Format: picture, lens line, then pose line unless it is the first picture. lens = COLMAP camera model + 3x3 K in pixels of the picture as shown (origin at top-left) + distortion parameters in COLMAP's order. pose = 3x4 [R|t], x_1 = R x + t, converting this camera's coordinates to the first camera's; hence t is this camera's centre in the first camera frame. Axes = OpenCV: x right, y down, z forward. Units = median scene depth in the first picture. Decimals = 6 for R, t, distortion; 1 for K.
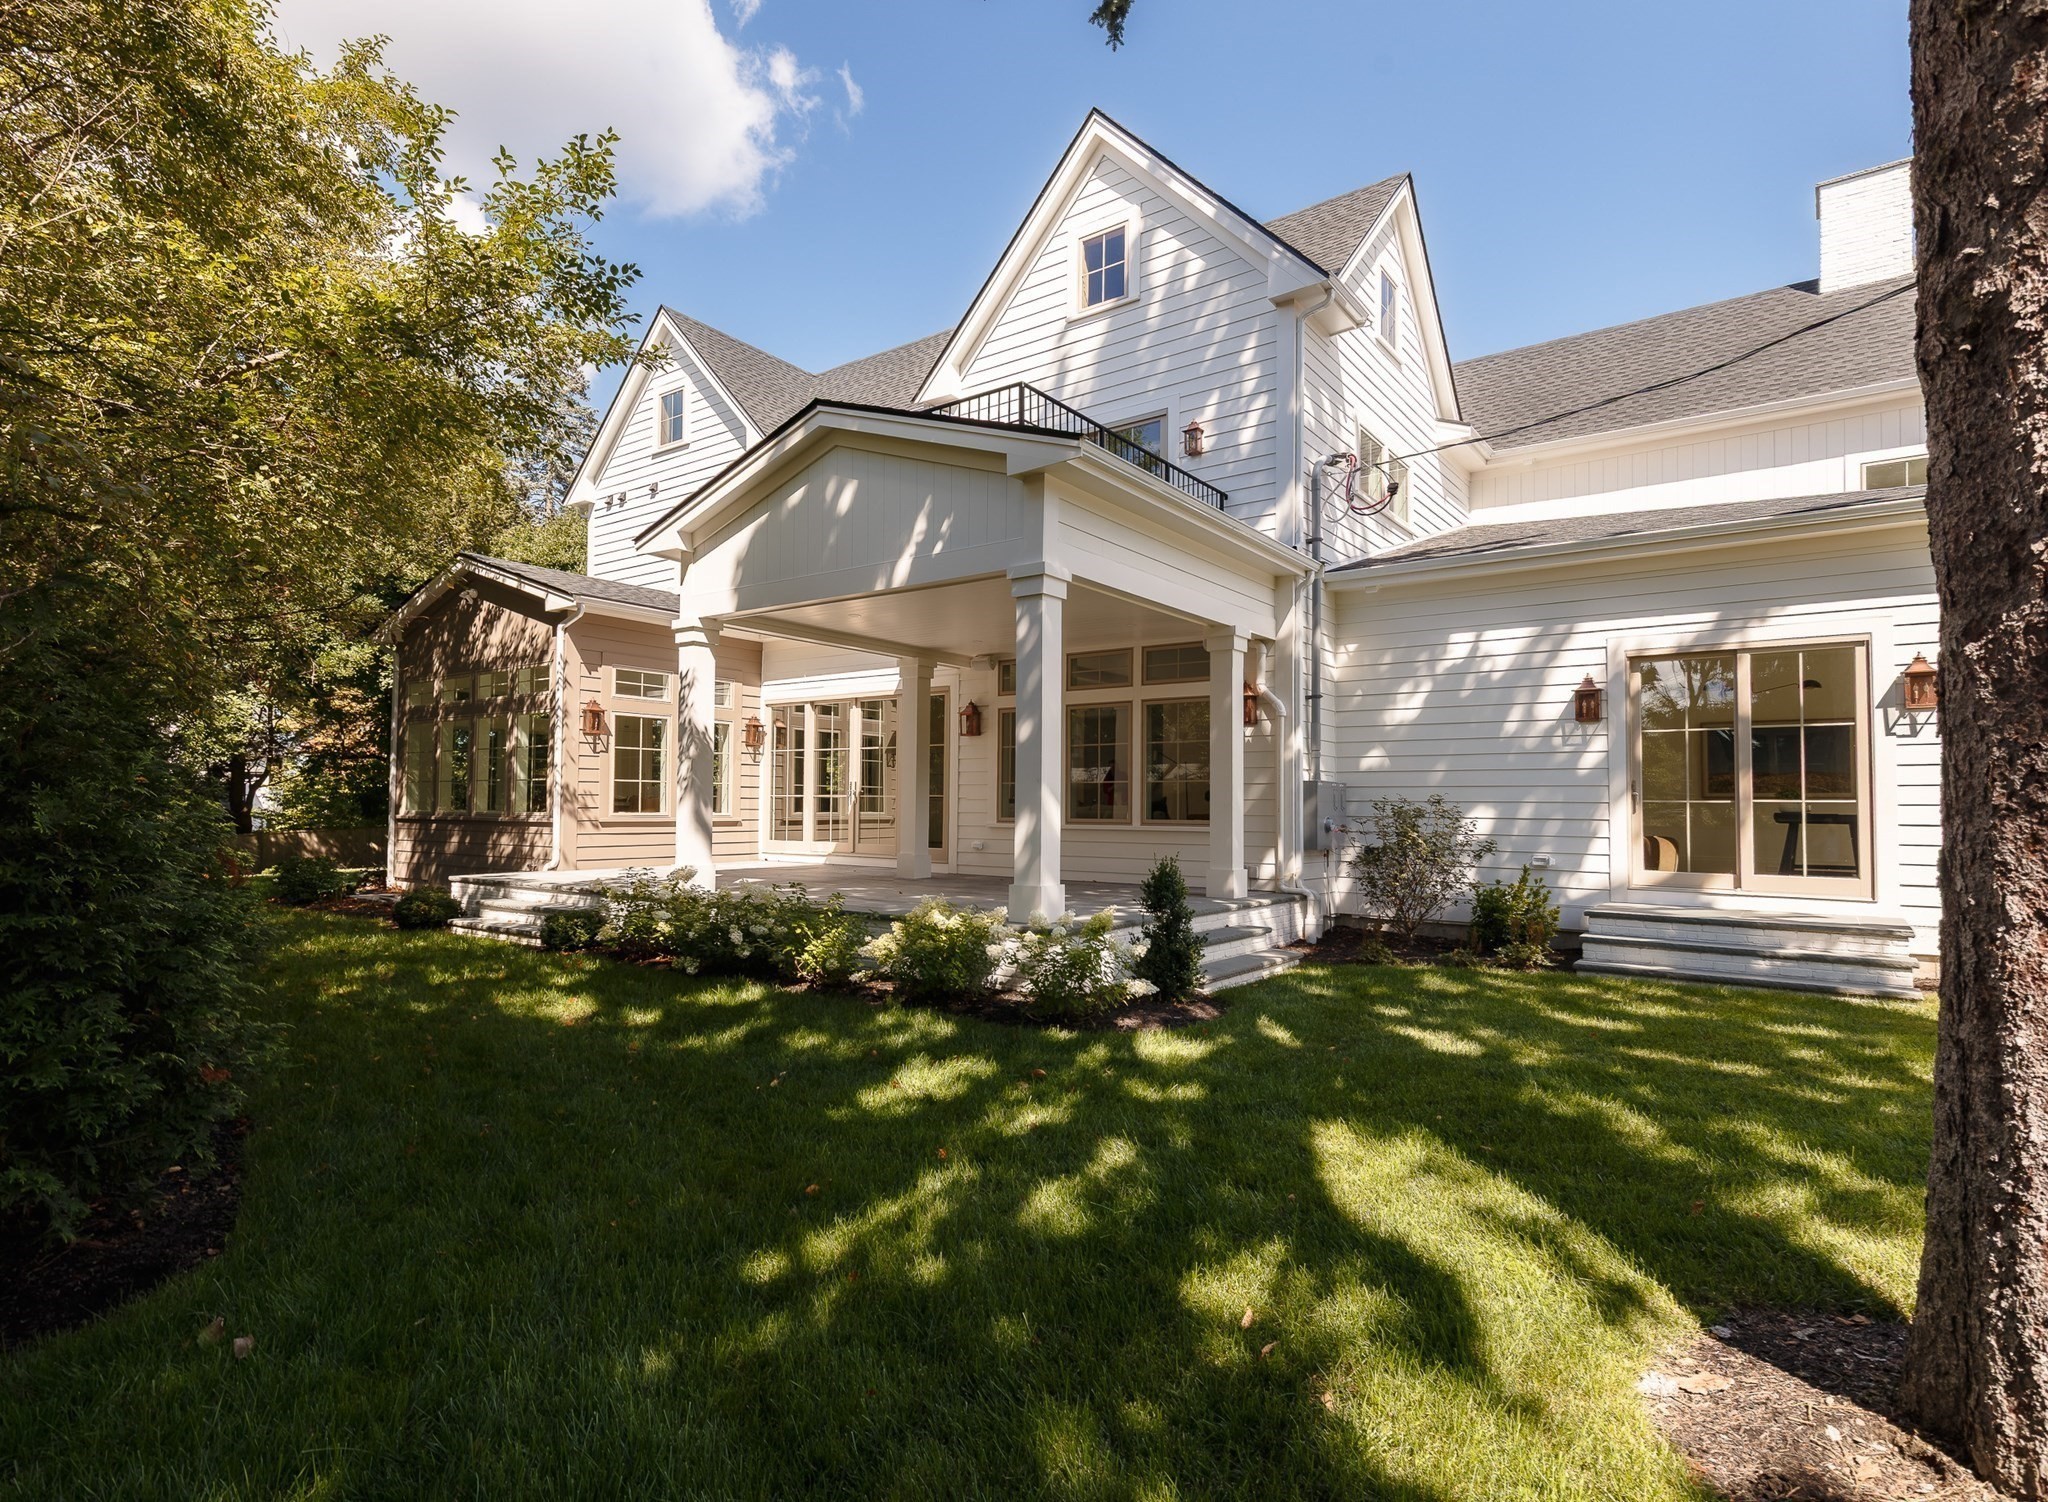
lens RADIAL K [[1019.1, 0, 1057.5], [0, 1019.1, 797.5], [0, 0, 1]] dist [0.012931, 0.000318]
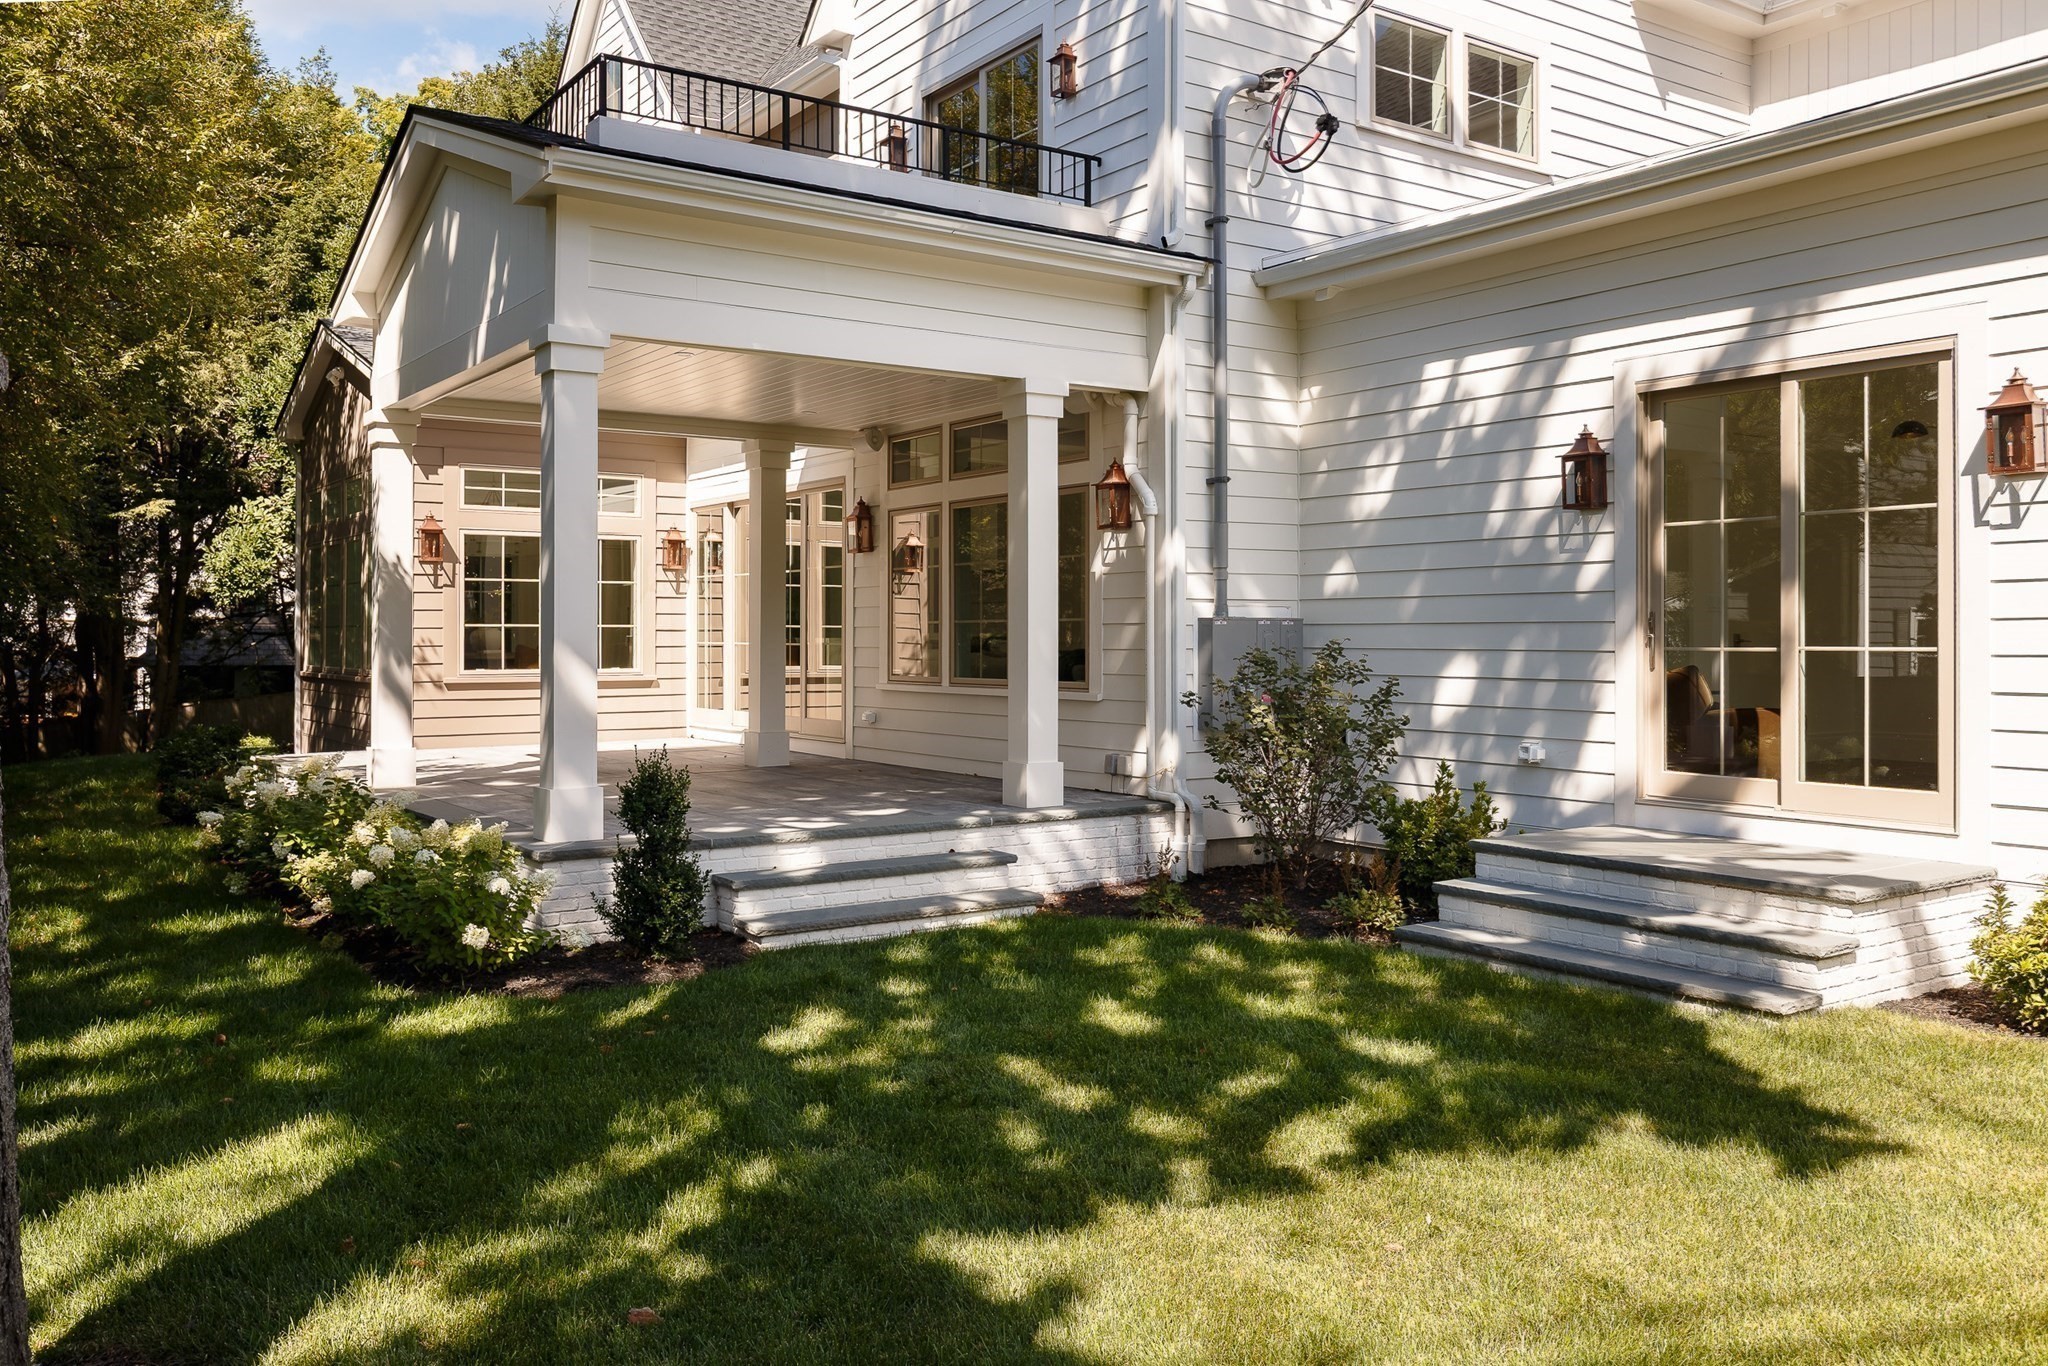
lens RADIAL K [[1677.8, 0, 1024.4], [0, 1677.8, 676.4], [0, 0, 1]] dist [0.007768, 0.003207]
pose [[0.946647, -0.007366, -0.322189, 0.501534], [0.017884, 0.999399, 0.029698, -0.013750], [0.321776, -0.033875, 0.946210, 0.006655]]
